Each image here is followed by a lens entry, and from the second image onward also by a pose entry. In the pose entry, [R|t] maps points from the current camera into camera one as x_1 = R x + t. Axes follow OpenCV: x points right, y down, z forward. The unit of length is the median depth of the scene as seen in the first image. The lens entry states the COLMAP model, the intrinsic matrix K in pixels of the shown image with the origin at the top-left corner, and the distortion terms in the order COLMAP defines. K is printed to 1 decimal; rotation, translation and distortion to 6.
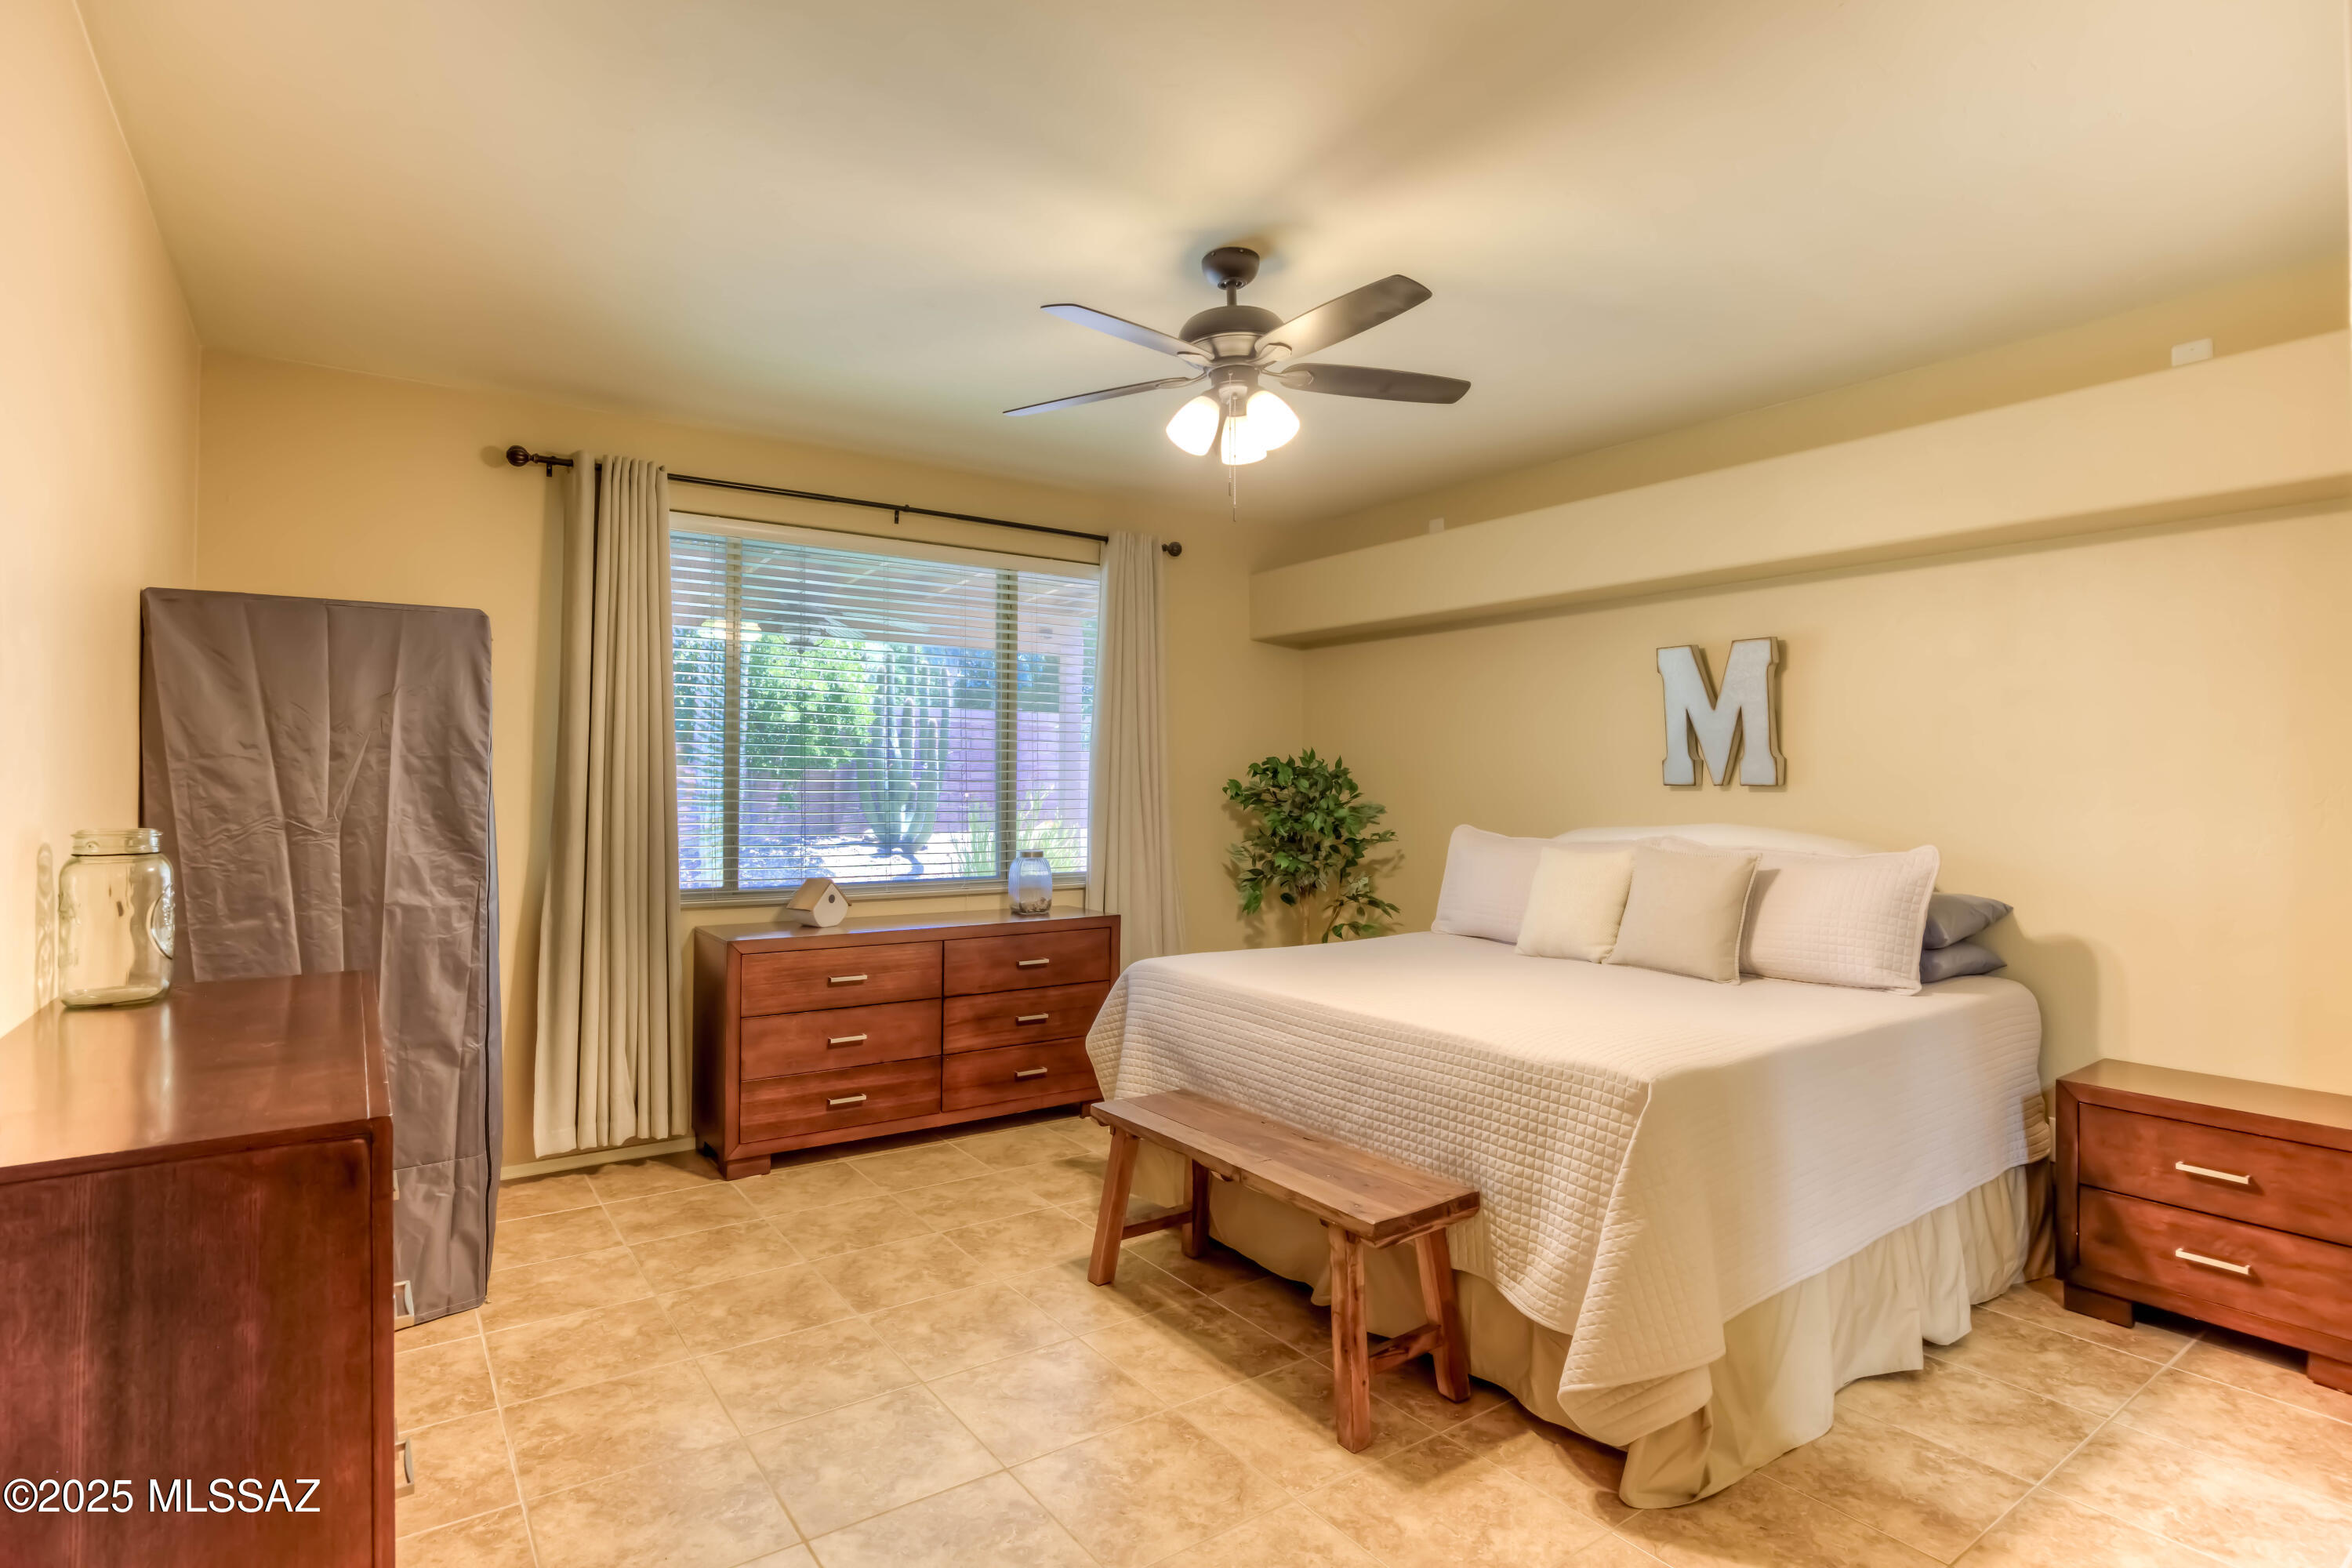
lens RADIAL K [[1172.4, 0, 1183.9], [0, 1172.4, 792.7], [0, 0, 1]] dist [-0.019211, -0.000236]
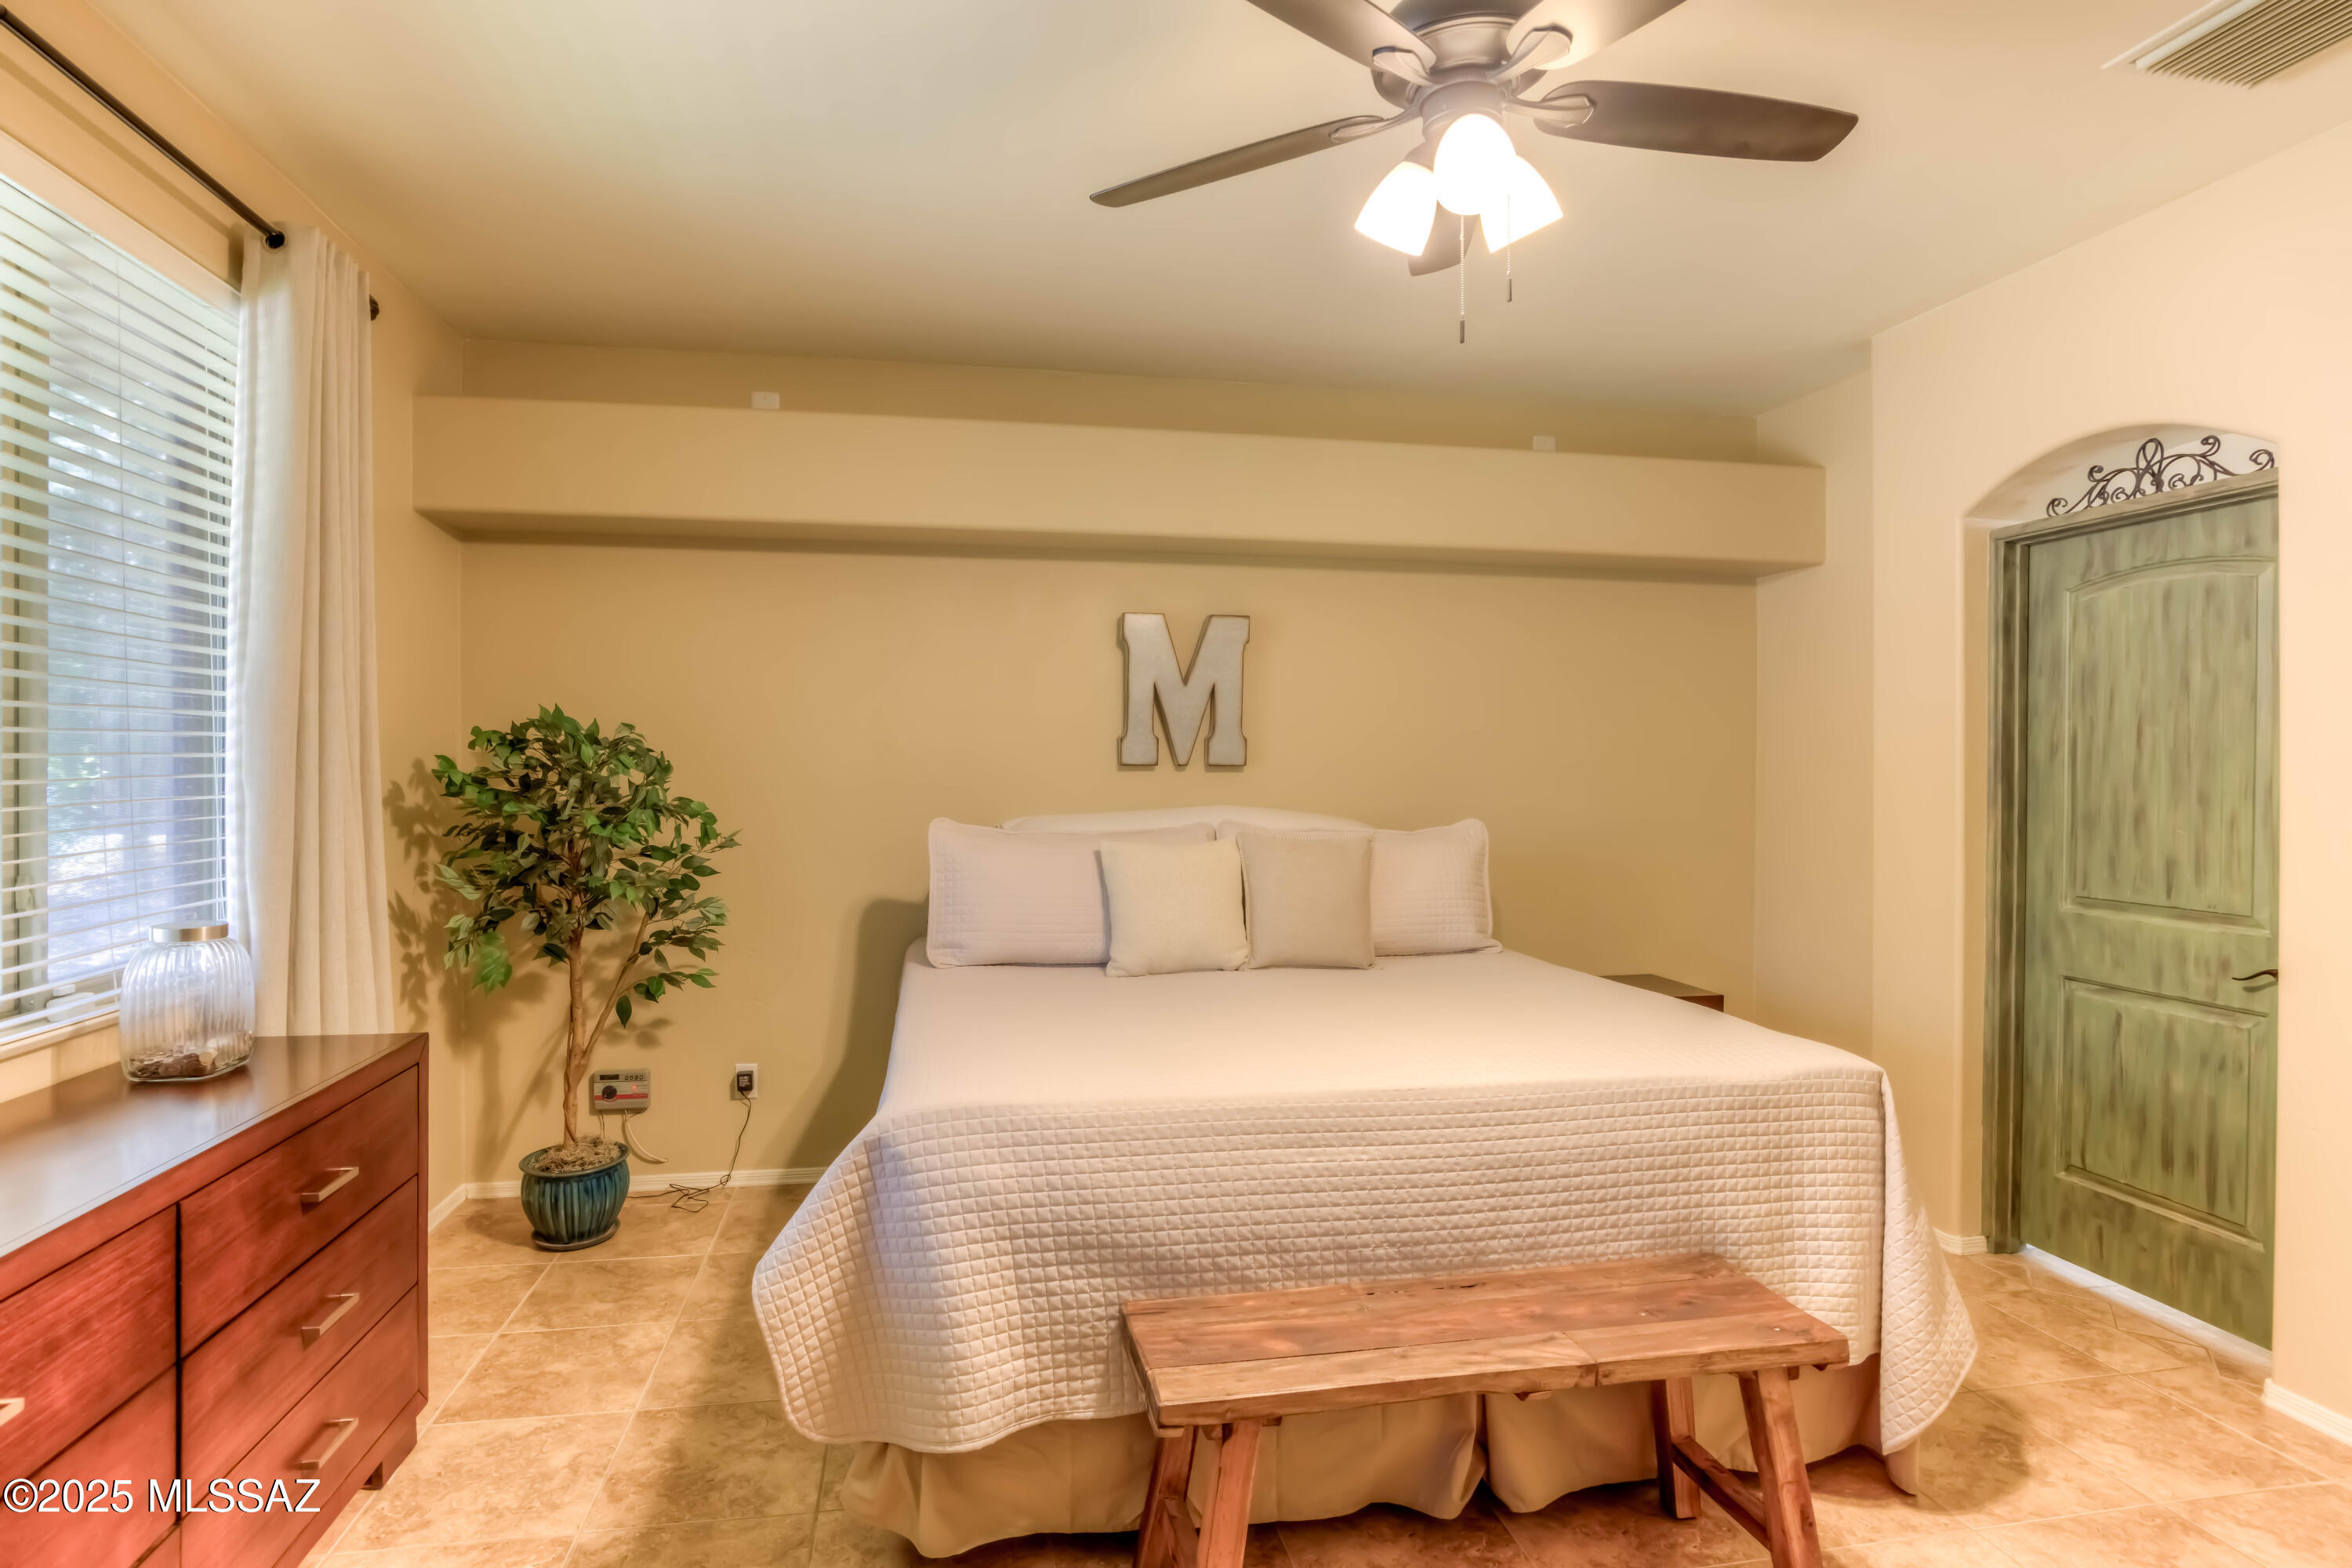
lens RADIAL K [[1172.4, 0, 1166.2], [0, 1172.4, 769.2], [0, 0, 1]] dist [-0.019211, -0.000236]
pose [[0.437148, -0.008206, 0.899352, -0.430368], [0.002595, 0.999966, 0.007863, -0.010869], [-0.899386, -0.001104, 0.437154, 0.628927]]
